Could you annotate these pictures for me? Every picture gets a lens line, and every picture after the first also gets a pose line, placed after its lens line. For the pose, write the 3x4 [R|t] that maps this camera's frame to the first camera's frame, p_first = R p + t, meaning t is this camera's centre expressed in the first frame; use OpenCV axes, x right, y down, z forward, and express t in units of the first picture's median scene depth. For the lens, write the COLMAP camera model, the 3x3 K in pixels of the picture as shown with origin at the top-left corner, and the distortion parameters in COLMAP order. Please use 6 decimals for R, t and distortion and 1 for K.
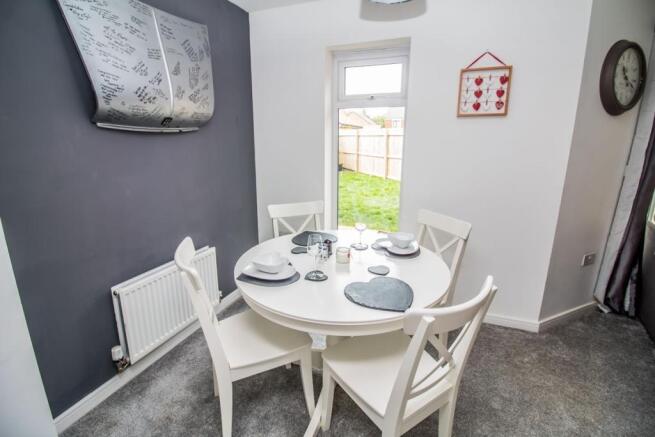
lens RADIAL K [[315.0, 0, 327.7], [0, 315.0, 215.9], [0, 0, 1]] dist [0.001555, -0.000226]
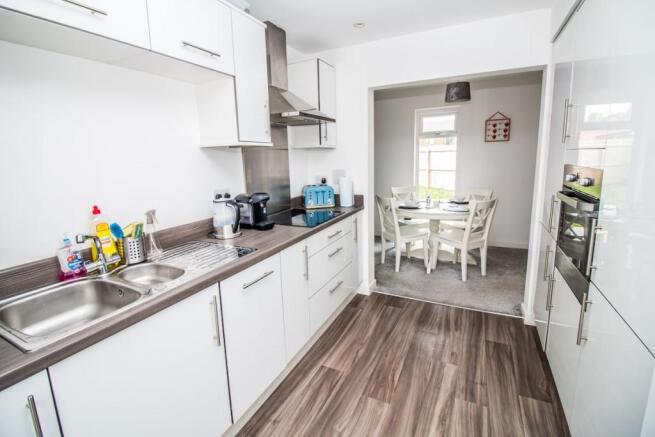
lens RADIAL K [[315.0, 0, 324.4], [0, 315.0, 214.6], [0, 0, 1]] dist [0.001555, -0.000226]
pose [[0.994078, -0.012247, -0.107979, -0.443554], [0.005841, 0.998214, -0.059447, 0.296065], [0.108514, 0.058464, 0.992374, -1.207060]]
